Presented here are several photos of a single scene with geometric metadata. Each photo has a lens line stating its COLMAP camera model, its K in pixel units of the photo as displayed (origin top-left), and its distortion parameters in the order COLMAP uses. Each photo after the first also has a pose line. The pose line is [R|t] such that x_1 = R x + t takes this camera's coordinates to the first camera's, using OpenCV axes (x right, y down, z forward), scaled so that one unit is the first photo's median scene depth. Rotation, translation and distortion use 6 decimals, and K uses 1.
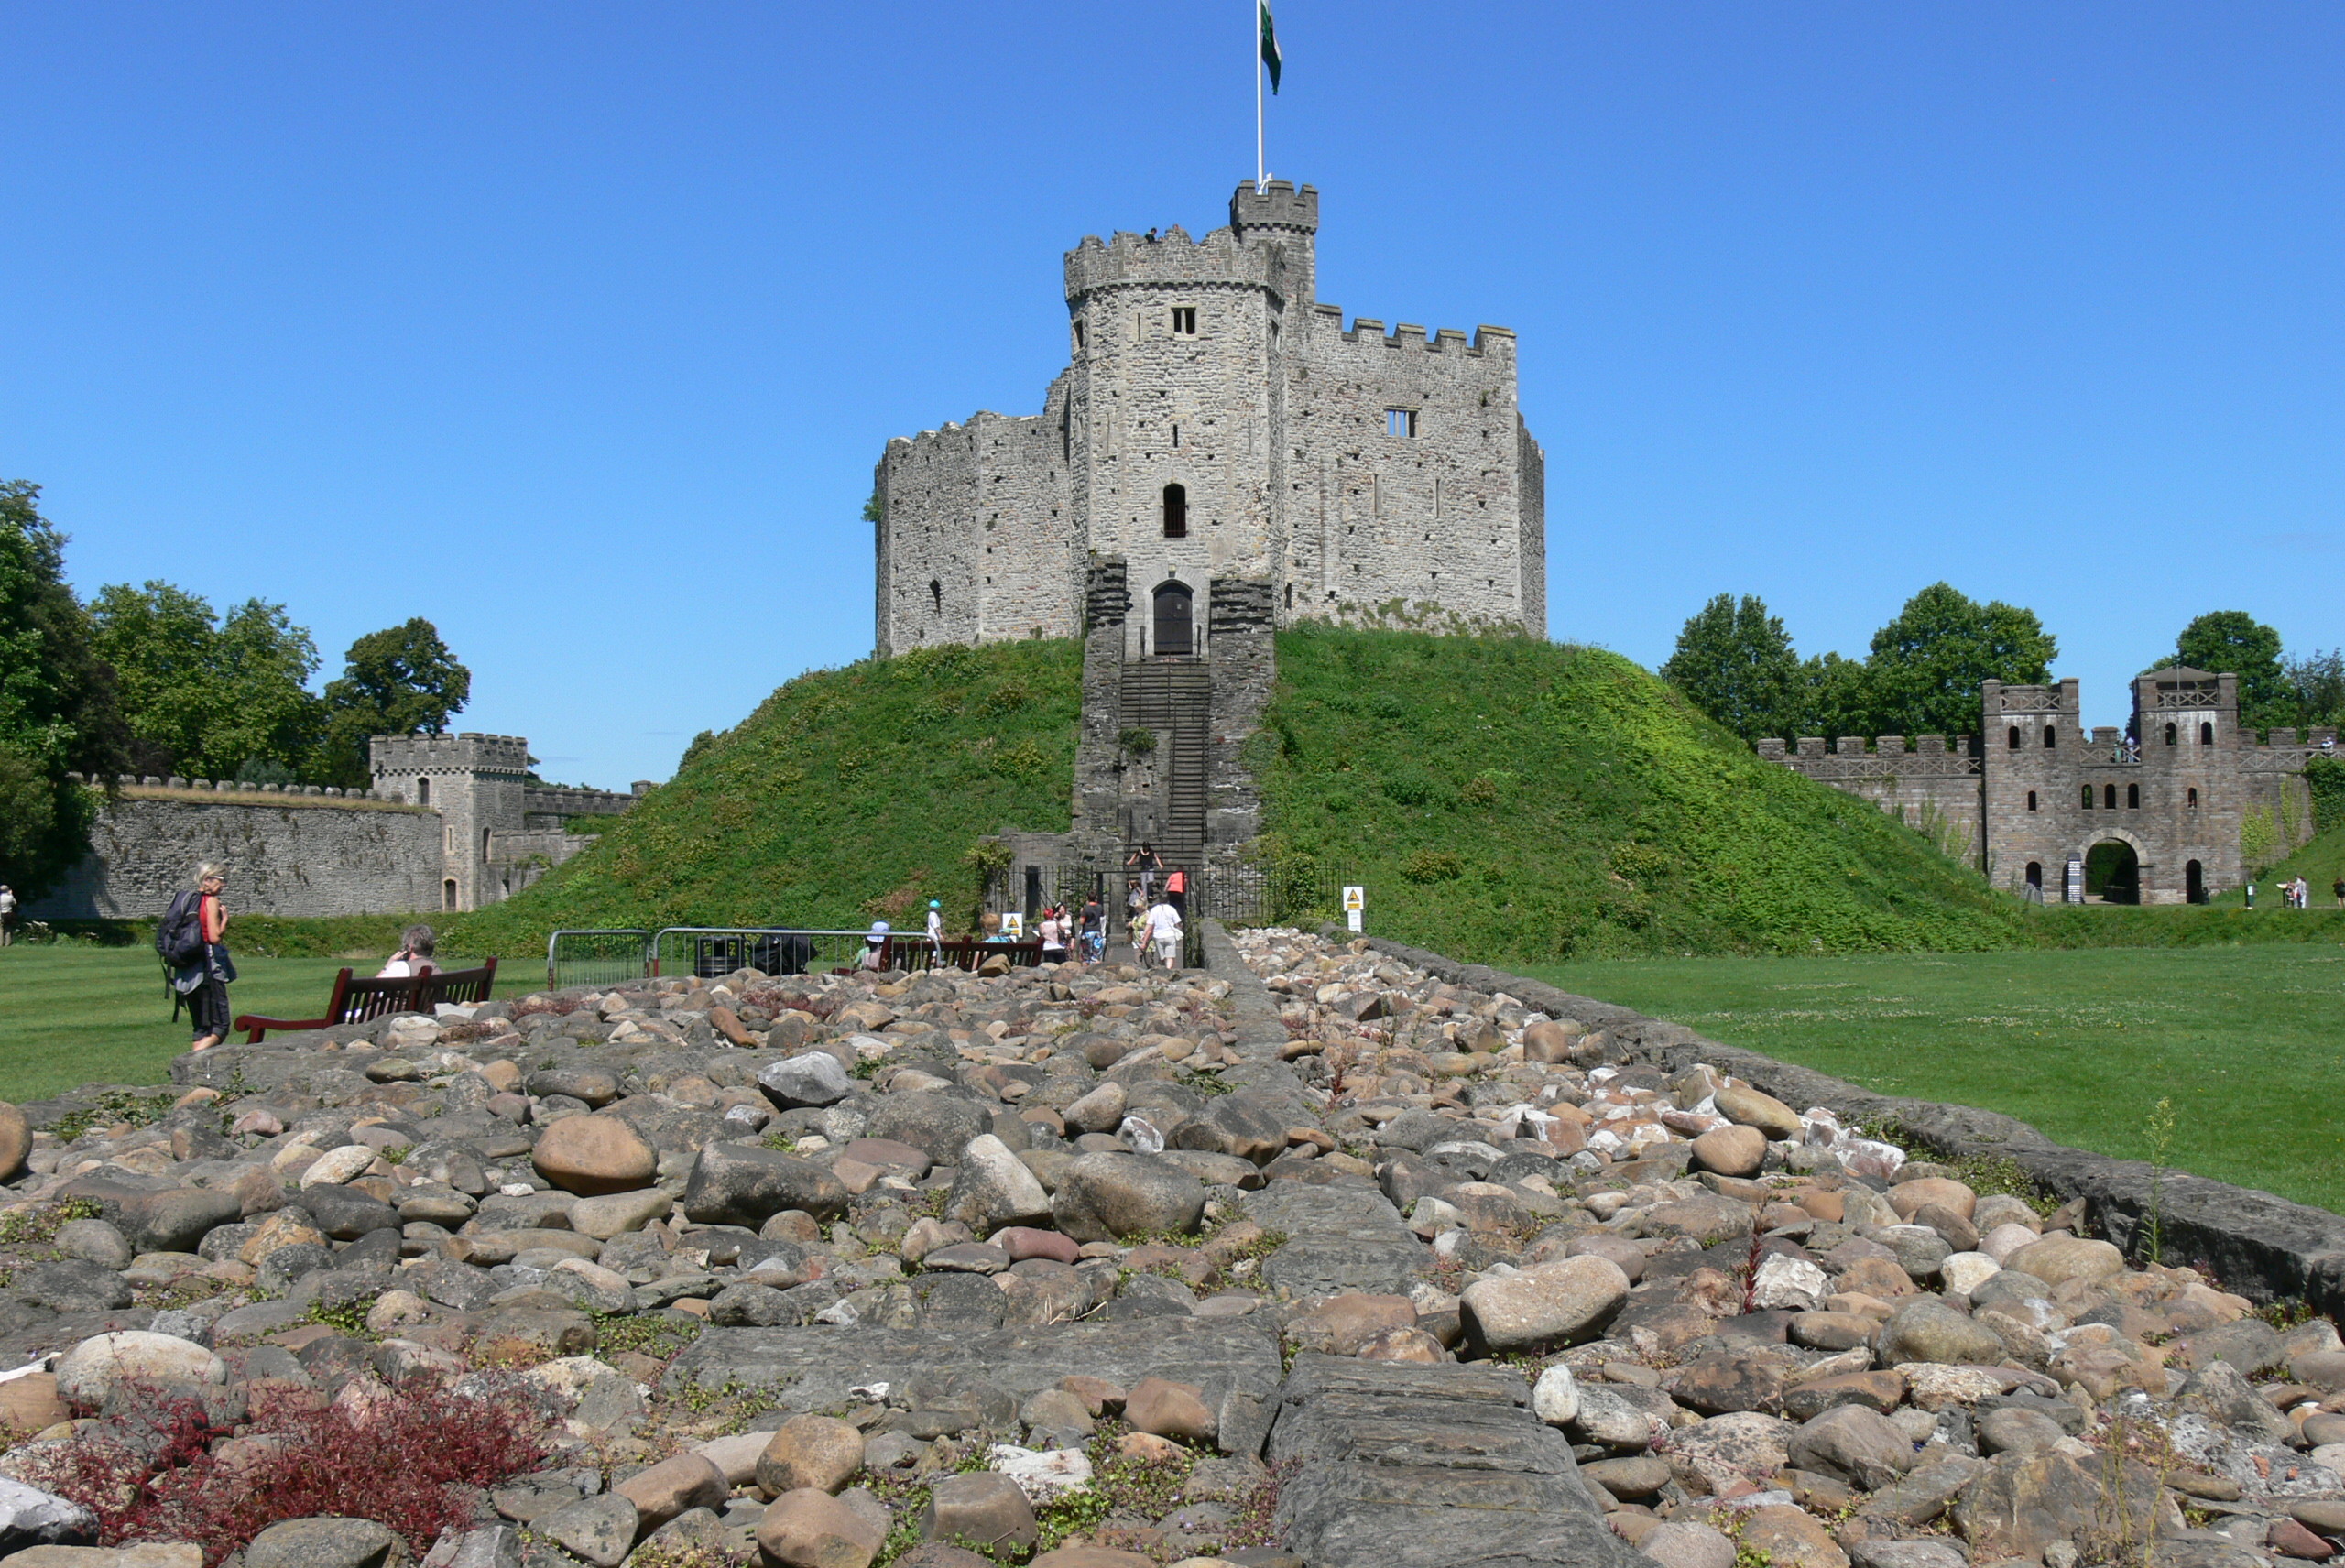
lens RADIAL K [[2439.6, 0, 1172.5], [0, 2439.6, 784.0], [0, 0, 1]] dist [-0.133453, 0.015604]
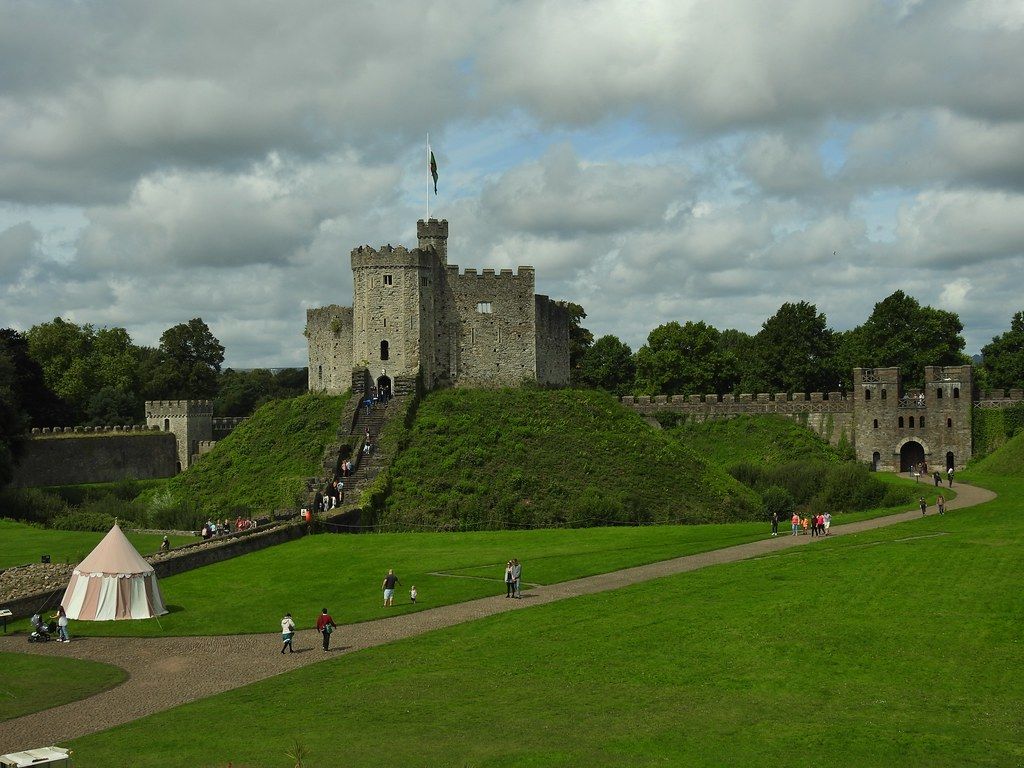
lens RADIAL K [[1520.2, 0, 532.7], [0, 1520.2, 384.1], [0, 0, 1]] dist [0.015534, 0.023982]
pose [[0.989874, -0.008466, -0.141696, 0.386834], [0.012715, 0.999495, 0.029105, -0.114810], [0.141378, -0.030612, 0.989482, -0.642576]]
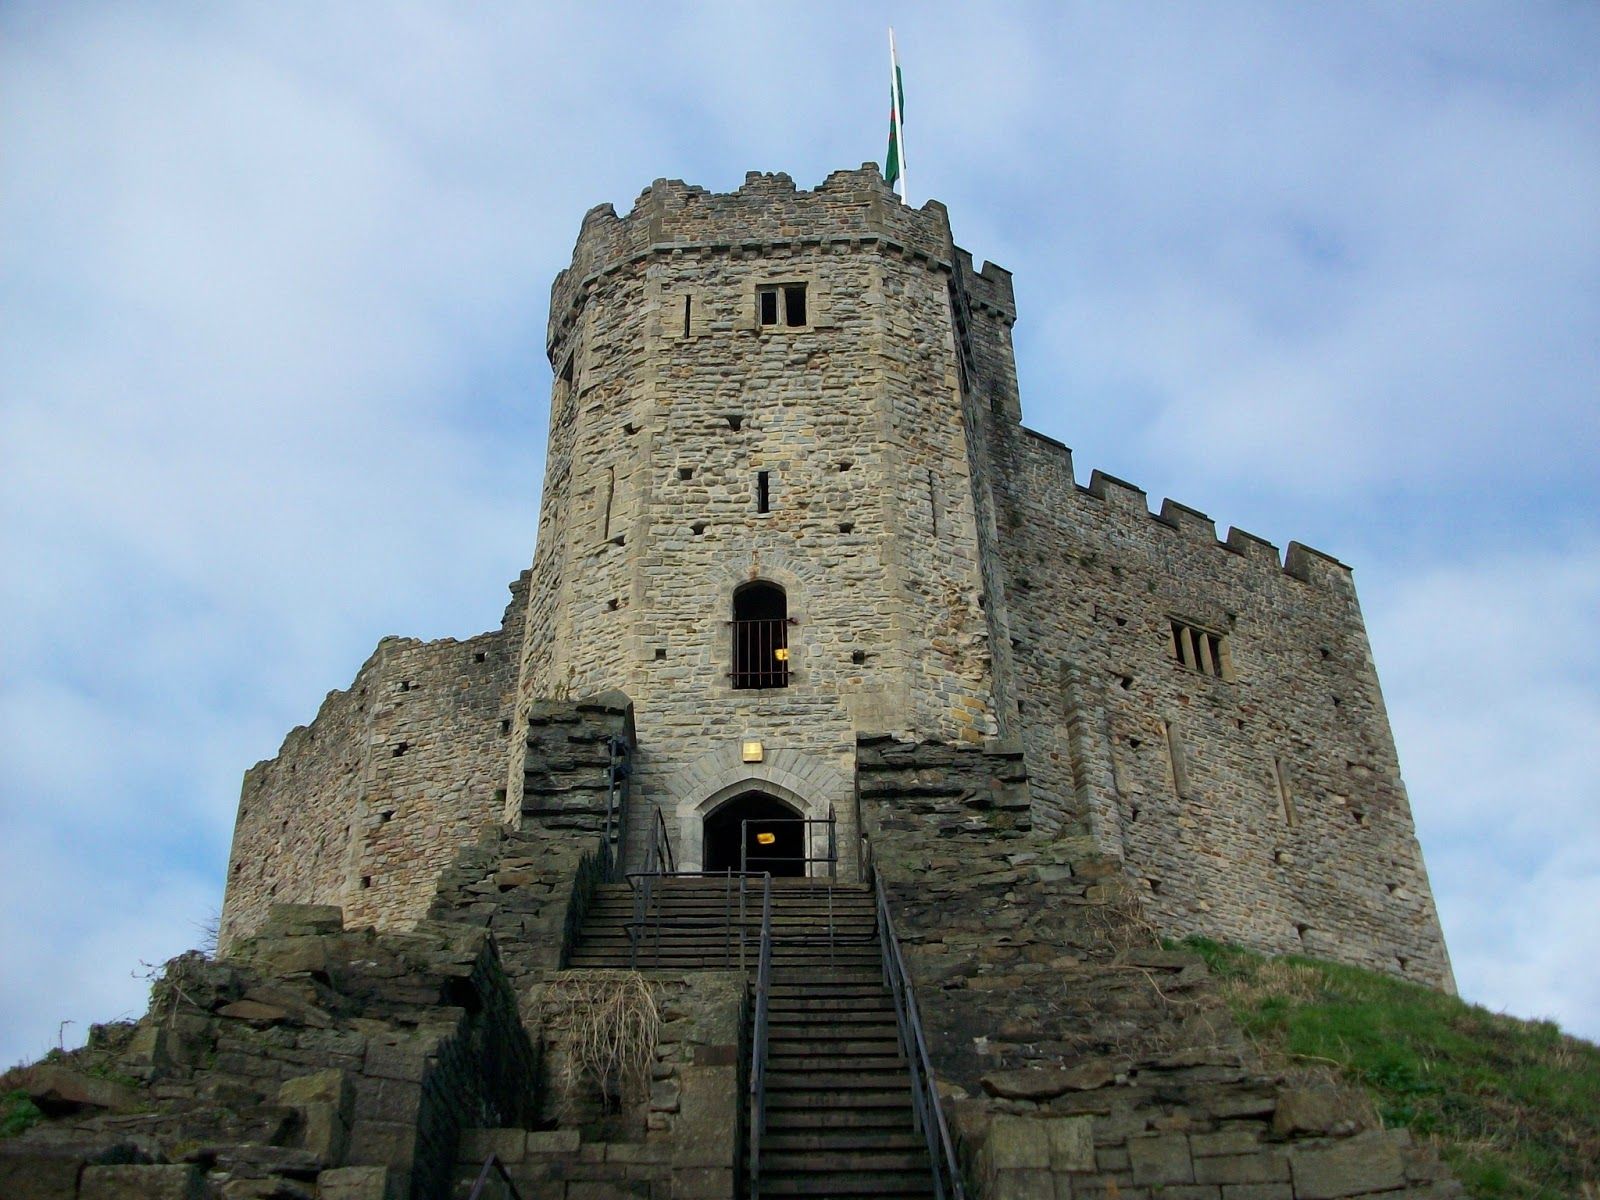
lens RADIAL K [[1601.2, 0, 795.7], [0, 1601.2, 638.3], [0, 0, 1]] dist [-0.130697, 0.002535]
pose [[0.999561, 0.011530, 0.027309, -0.000405], [0.004722, 0.847564, -0.530671, 0.028585], [-0.029265, 0.530567, 0.847138, 0.728866]]
